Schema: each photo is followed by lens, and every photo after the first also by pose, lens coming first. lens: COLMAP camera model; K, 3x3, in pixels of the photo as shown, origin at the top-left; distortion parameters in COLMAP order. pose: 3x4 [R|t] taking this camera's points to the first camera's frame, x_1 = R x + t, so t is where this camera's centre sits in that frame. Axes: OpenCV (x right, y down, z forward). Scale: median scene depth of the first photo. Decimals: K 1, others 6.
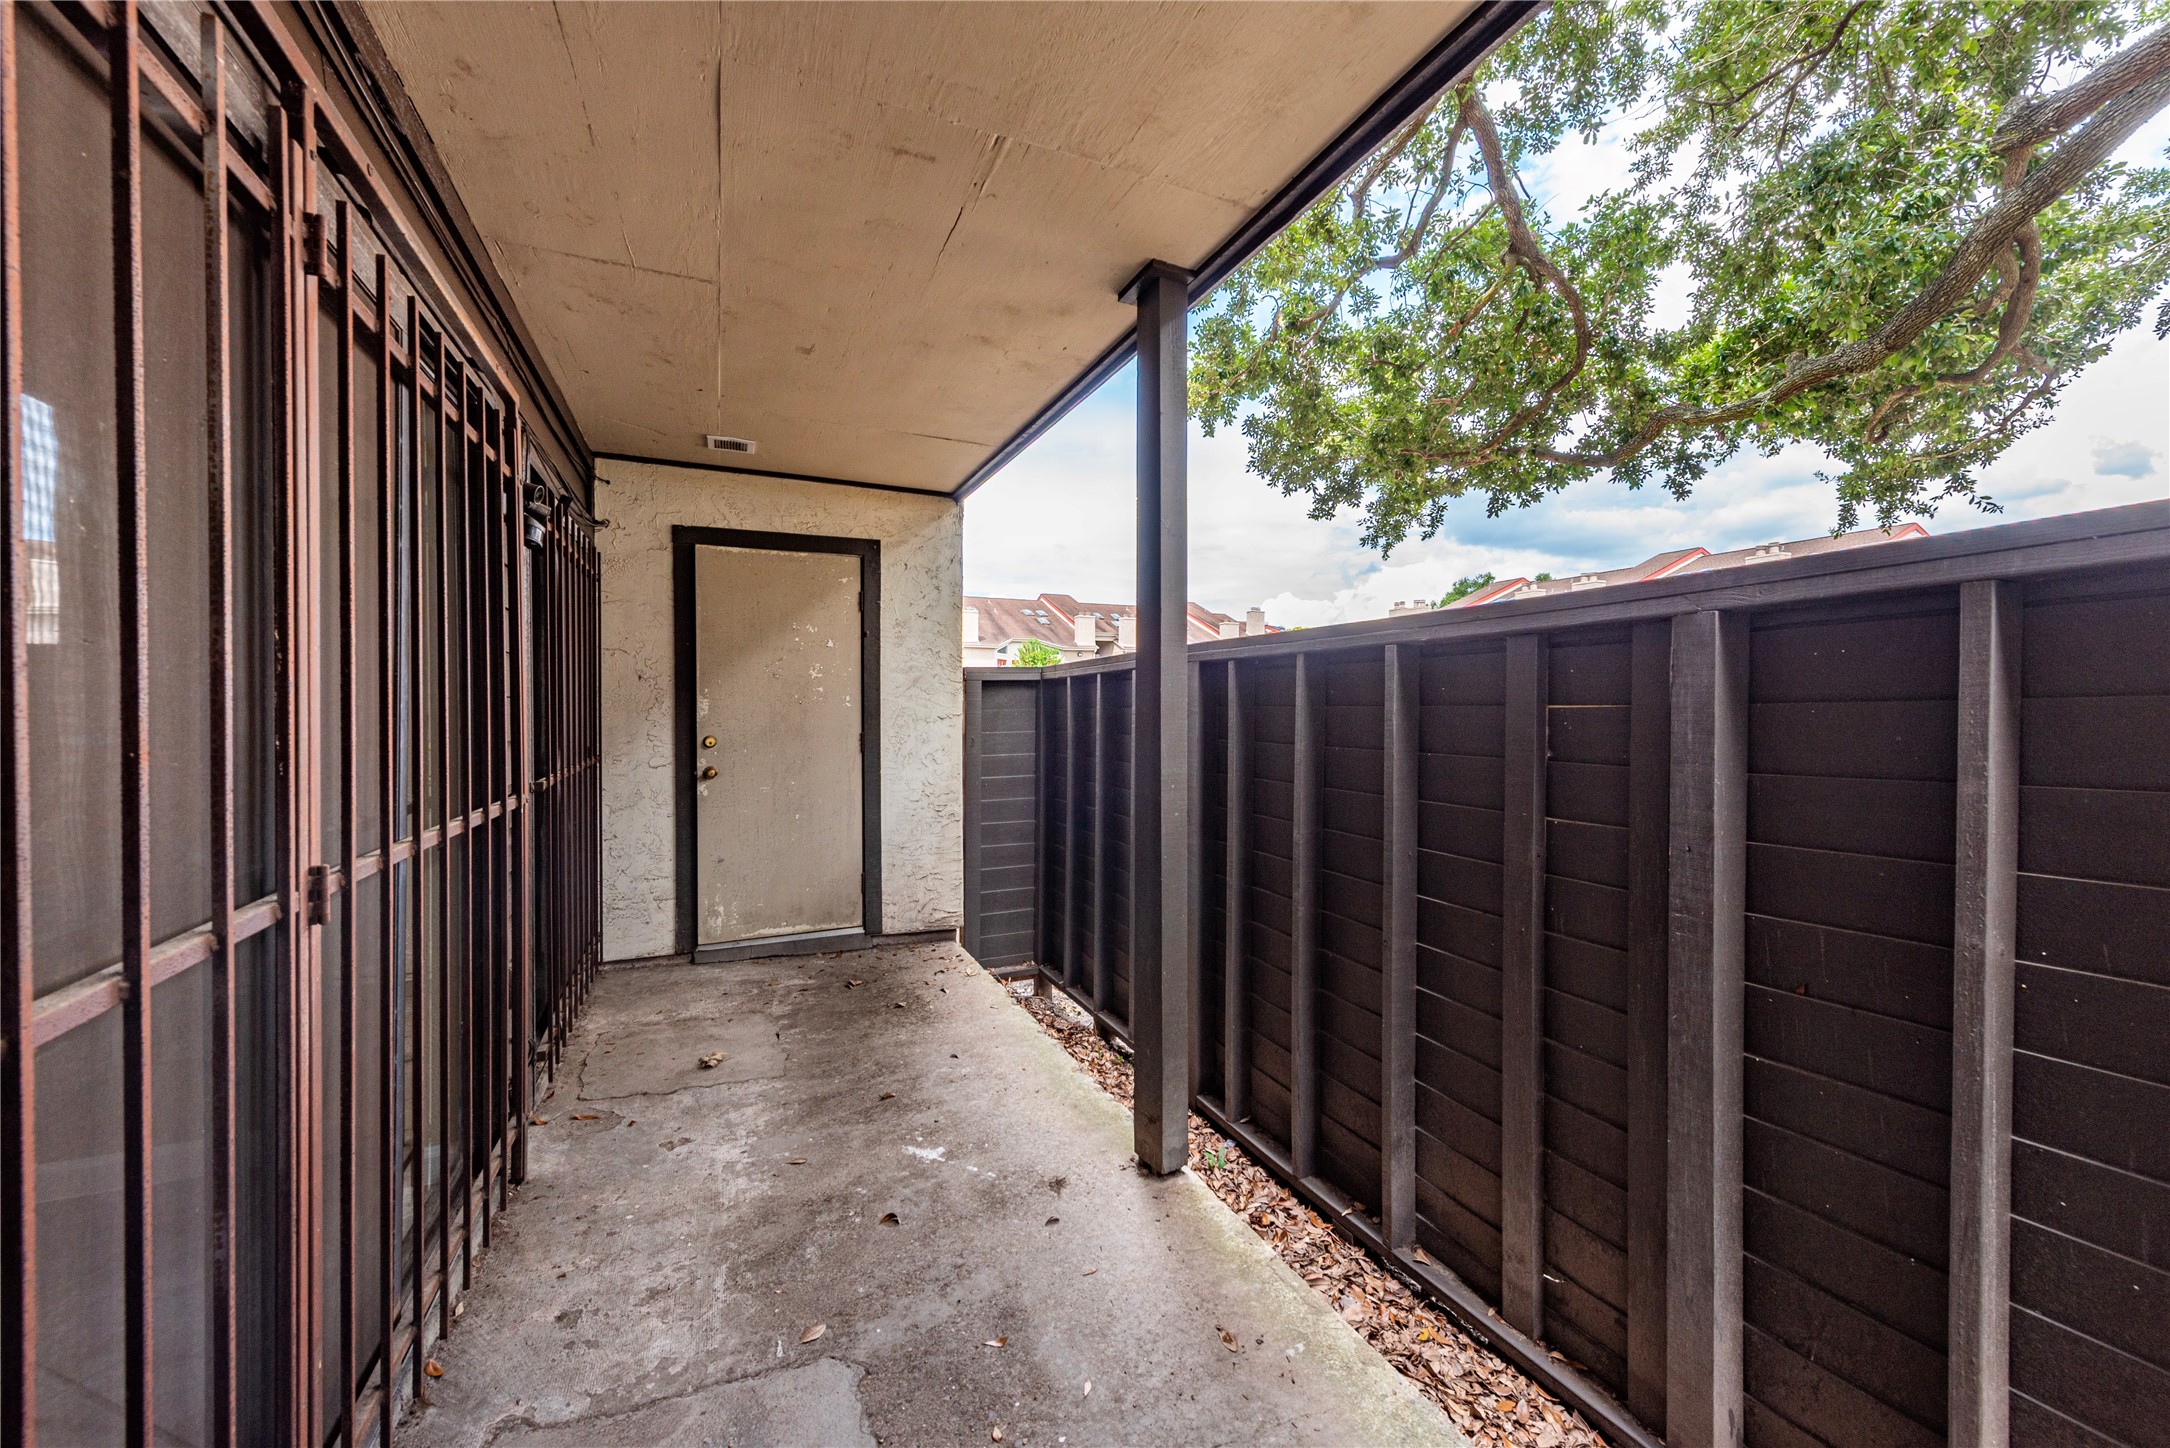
lens RADIAL K [[851.5, 0, 1093.6], [0, 851.5, 719.5], [0, 0, 1]] dist [0.003049, -0.000213]
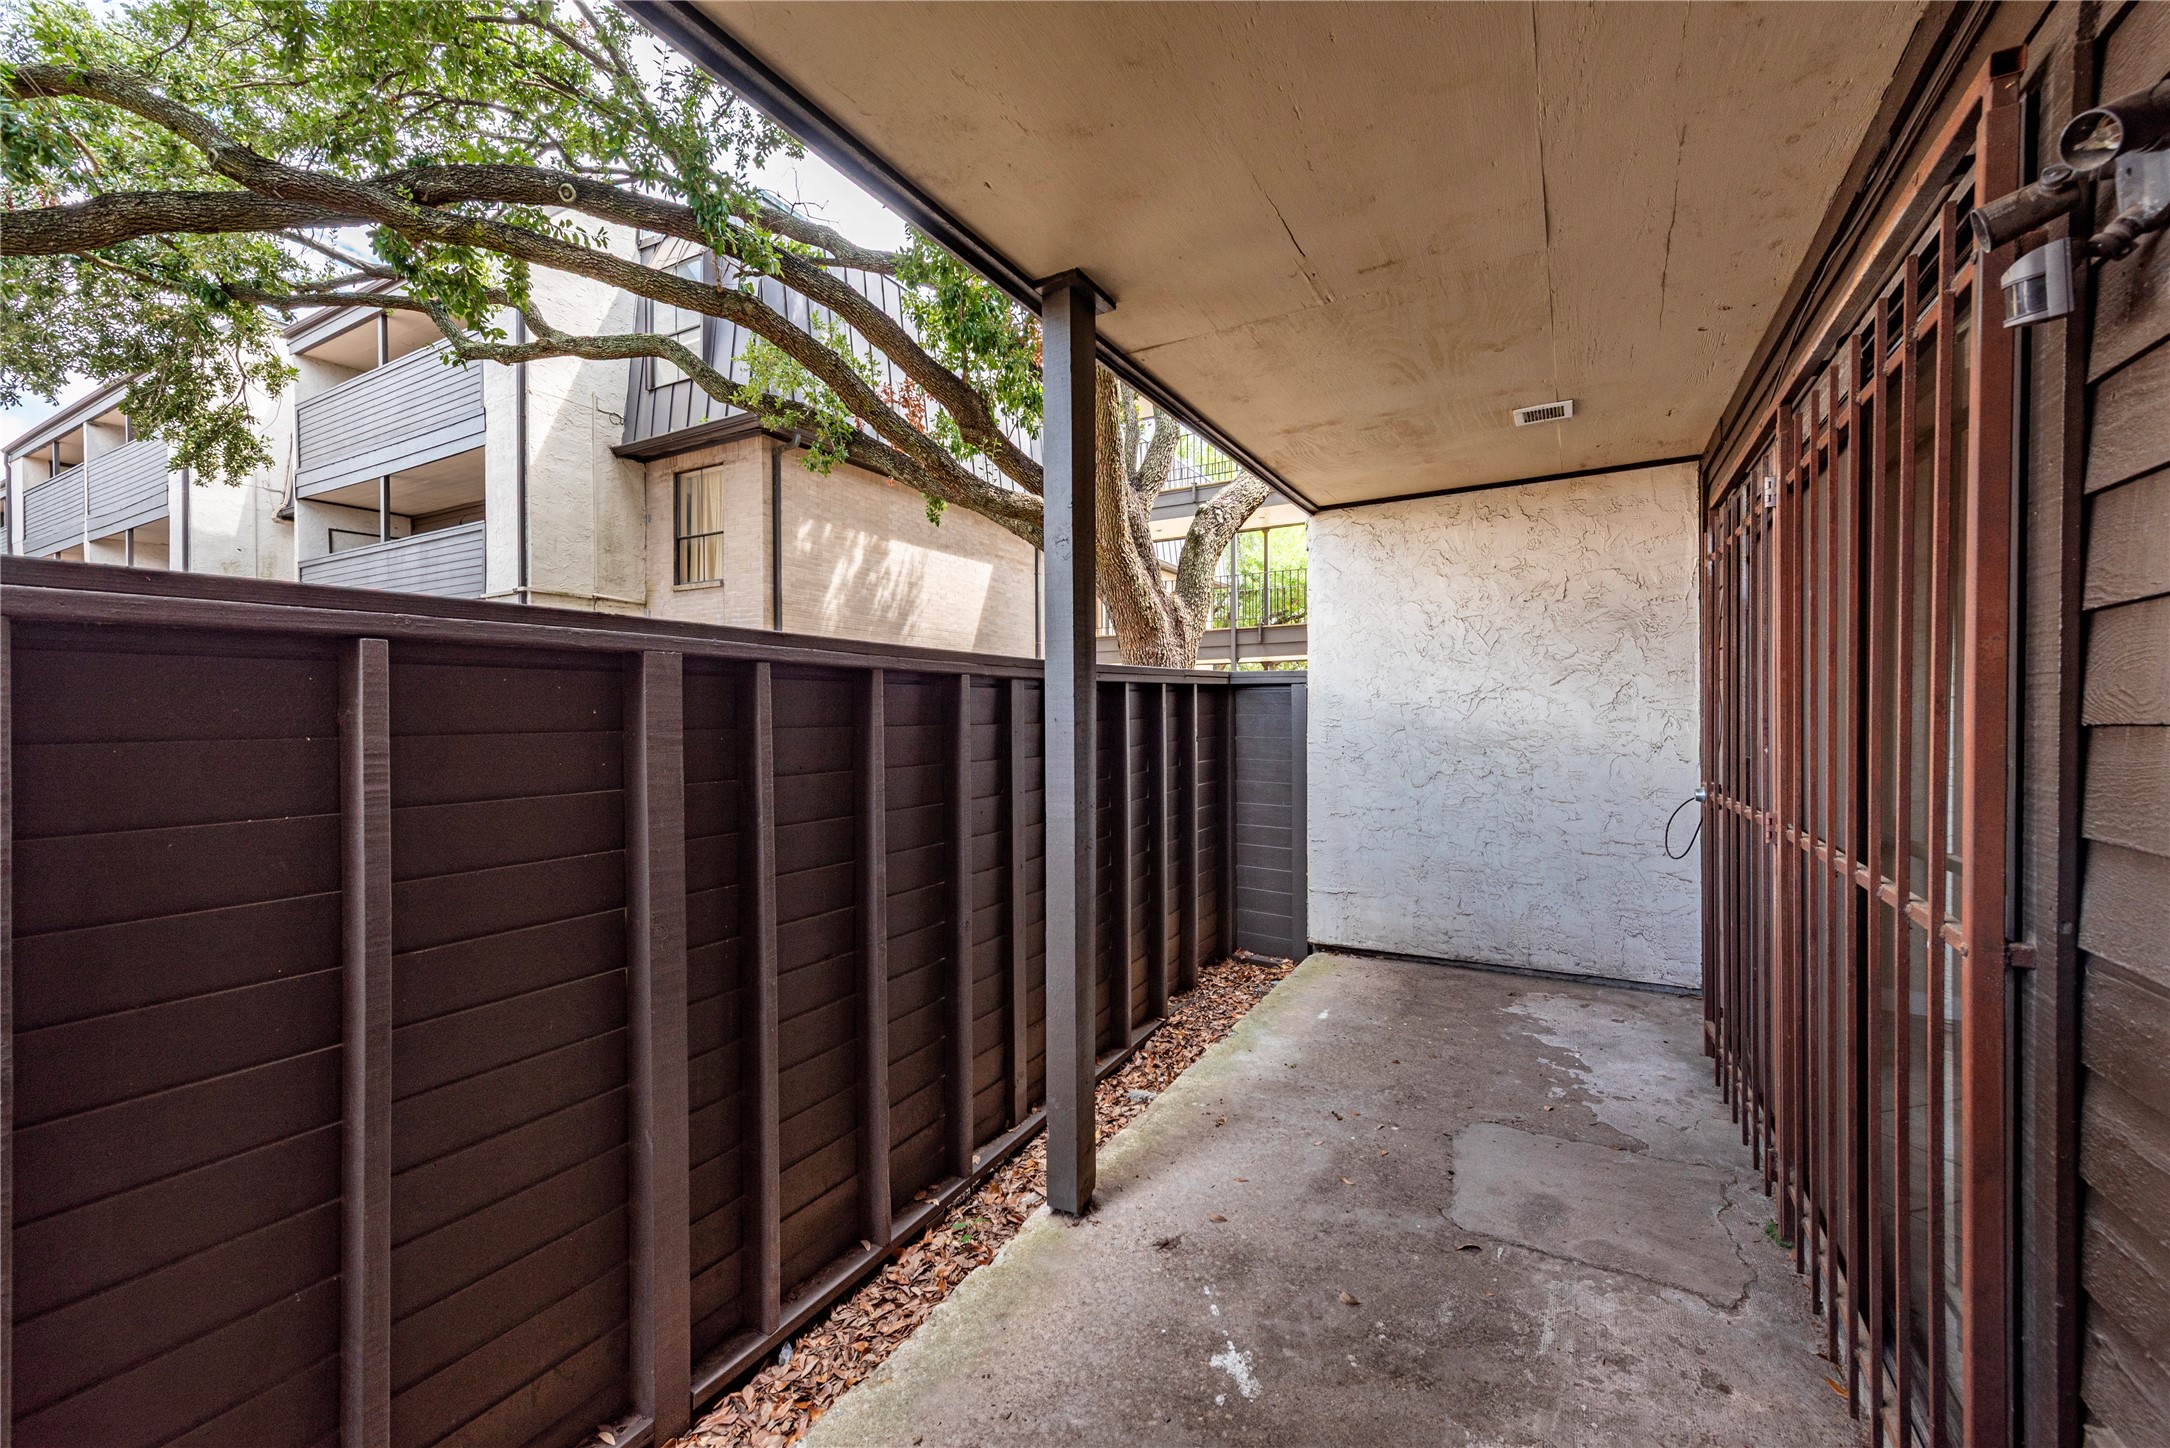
lens RADIAL K [[851.5, 0, 1093.6], [0, 851.5, 719.5], [0, 0, 1]] dist [0.003049, -0.000213]
pose [[-0.598735, -0.005494, 0.800929, -0.872133], [0.015692, 0.999704, 0.018588, -0.050756], [-0.800794, 0.023697, -0.598471, 1.910934]]
